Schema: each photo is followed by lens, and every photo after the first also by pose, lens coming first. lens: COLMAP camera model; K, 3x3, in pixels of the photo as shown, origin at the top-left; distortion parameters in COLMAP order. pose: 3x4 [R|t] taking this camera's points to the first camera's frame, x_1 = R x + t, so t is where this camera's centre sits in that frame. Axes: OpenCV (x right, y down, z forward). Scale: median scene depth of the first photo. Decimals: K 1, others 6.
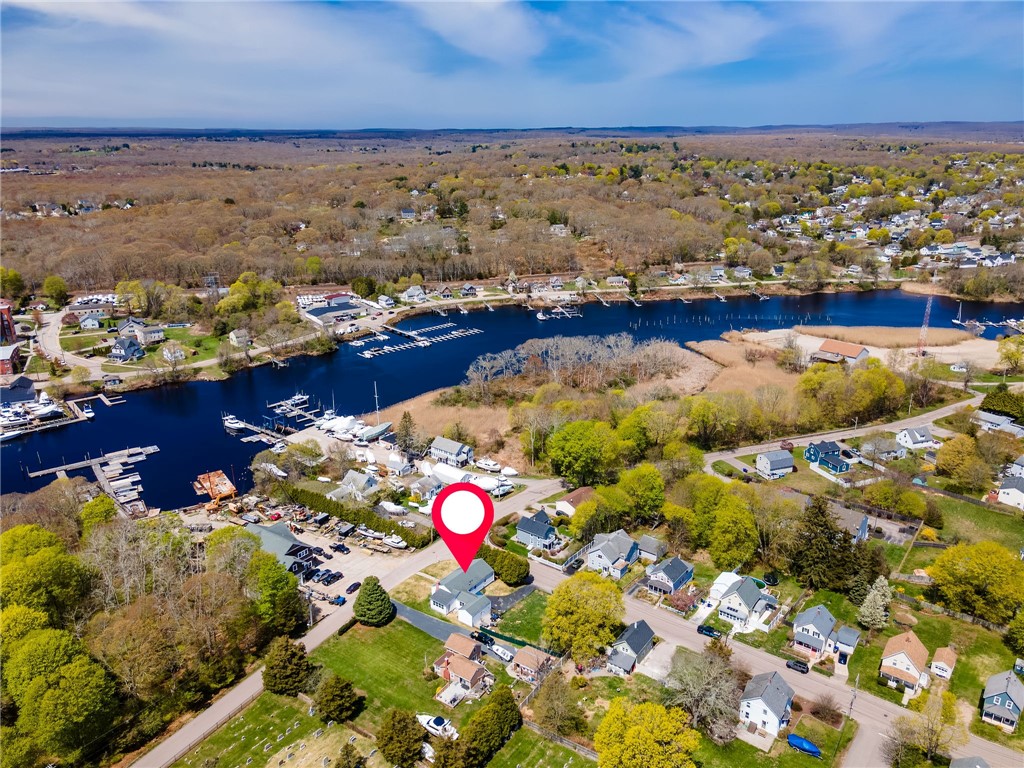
lens RADIAL K [[752.3, 0, 512.0], [0, 752.3, 384.0], [0, 0, 1]] dist [0.021529, 0.039583]
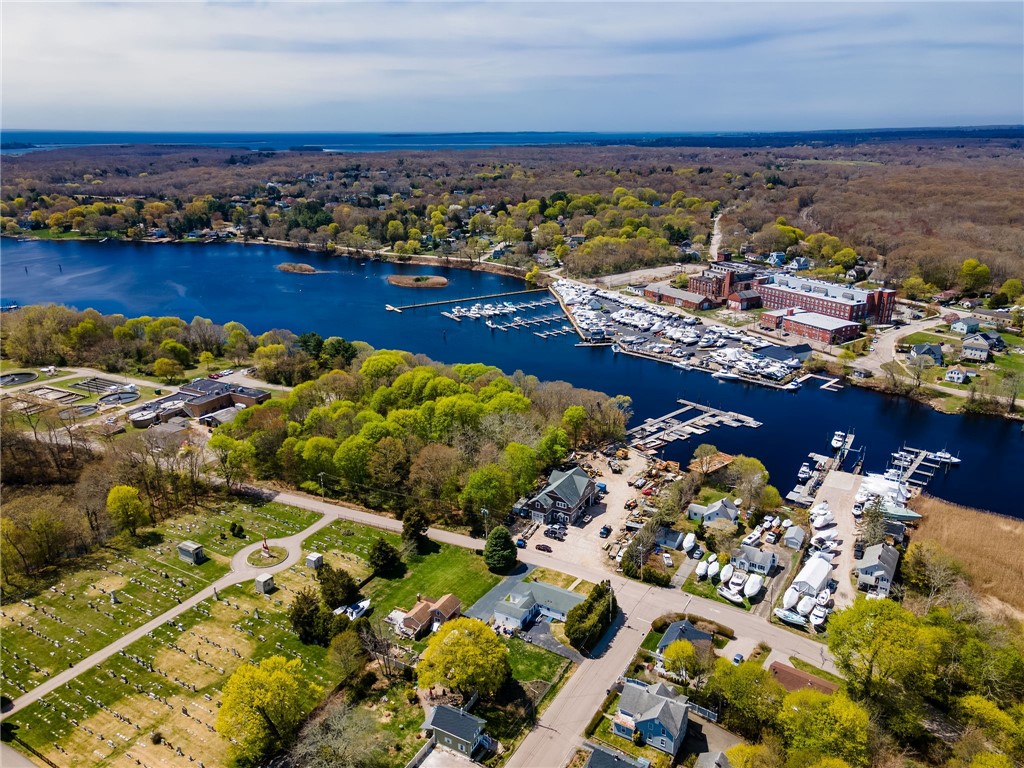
lens RADIAL K [[752.3, 0, 512.0], [0, 752.3, 384.0], [0, 0, 1]] dist [0.021529, 0.039583]
pose [[0.106636, 0.324824, -0.939743, 0.438953], [-0.313743, 0.907840, 0.278195, -0.142140], [0.943501, 0.265172, 0.198720, 0.389141]]
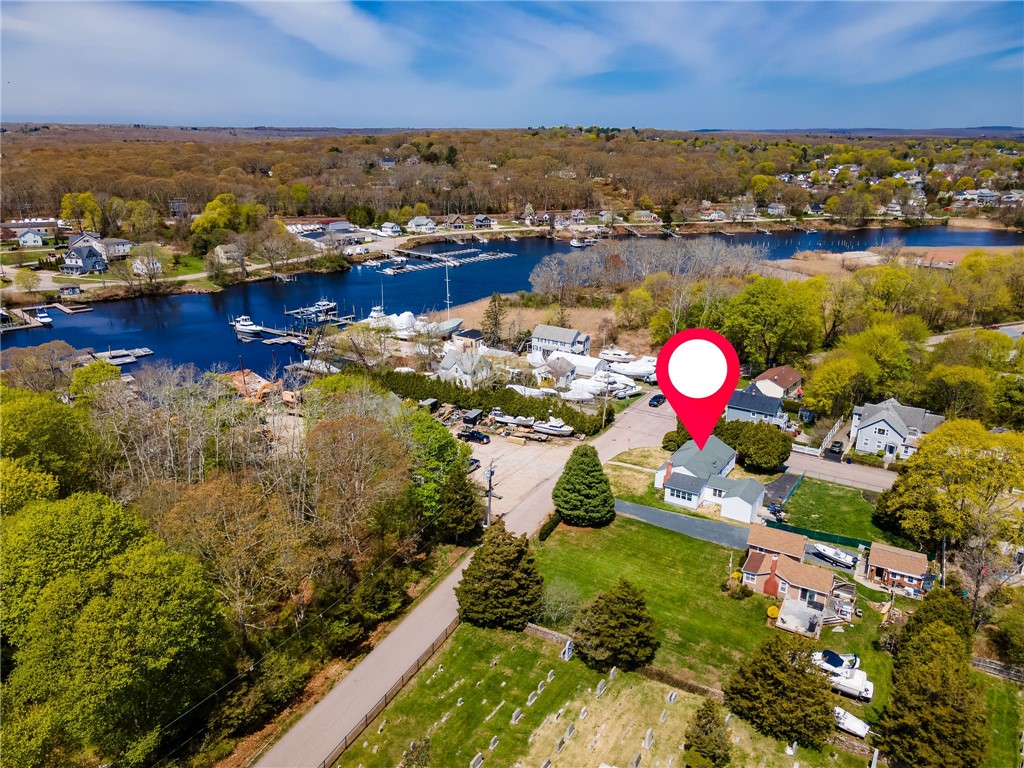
lens RADIAL K [[752.3, 0, 512.0], [0, 752.3, 384.0], [0, 0, 1]] dist [0.021529, 0.039583]
pose [[0.996741, -0.012890, 0.079627, -0.158920], [0.013287, 0.999902, -0.004462, 0.112448], [-0.079561, 0.005506, 0.996815, 0.216287]]
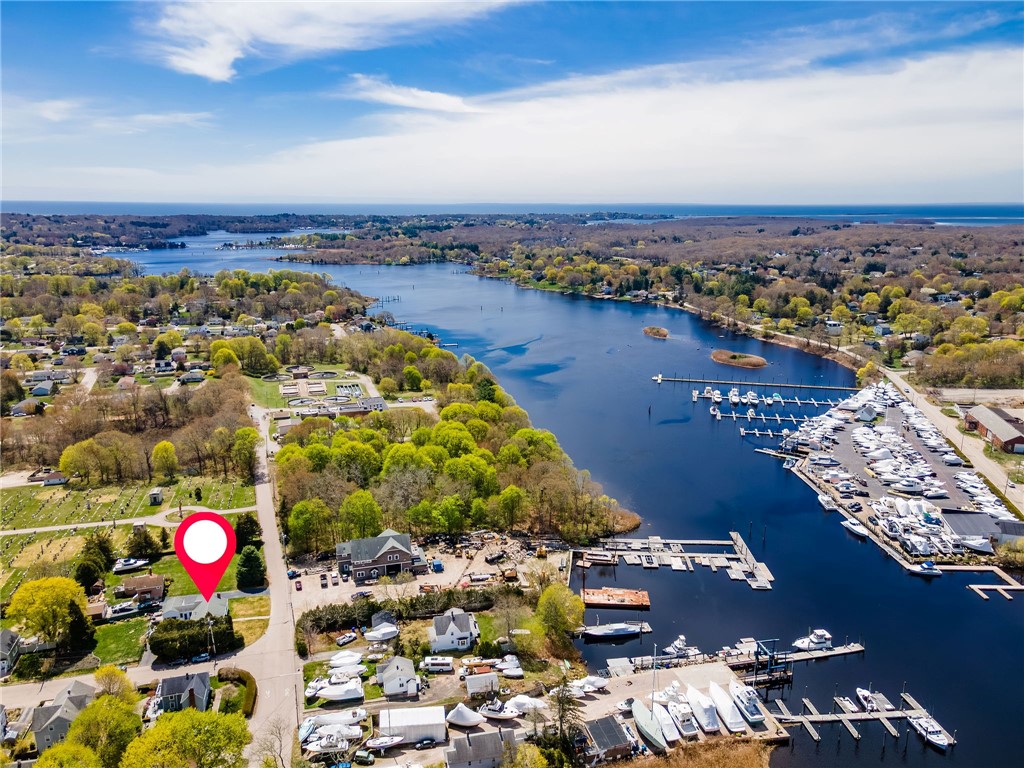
lens RADIAL K [[752.3, 0, 512.0], [0, 752.3, 384.0], [0, 0, 1]] dist [0.021529, 0.039583]
pose [[-0.625170, 0.188822, -0.757303, 0.244405], [-0.246731, 0.872723, 0.421282, -0.341583], [0.740463, 0.450223, -0.499012, 0.989198]]
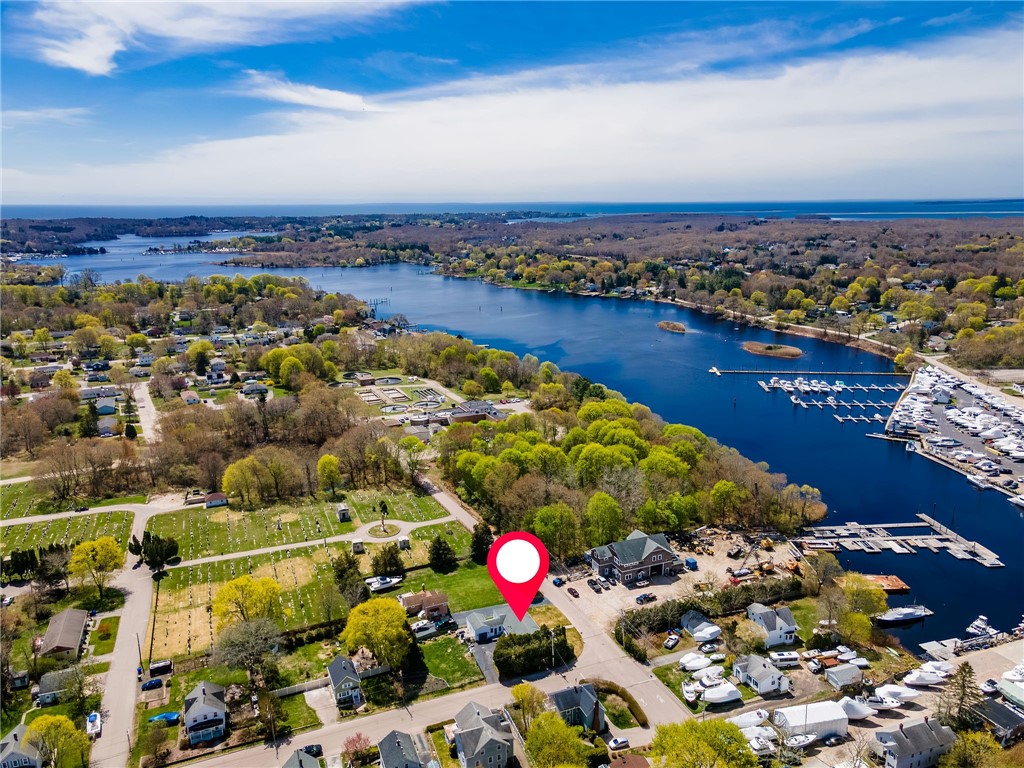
lens RADIAL K [[752.3, 0, 512.0], [0, 752.3, 384.0], [0, 0, 1]] dist [0.021529, 0.039583]
pose [[-0.519047, 0.212108, -0.828010, 0.424878], [-0.261823, 0.882700, 0.390244, -0.255159], [0.813658, 0.419347, -0.402628, 0.732135]]
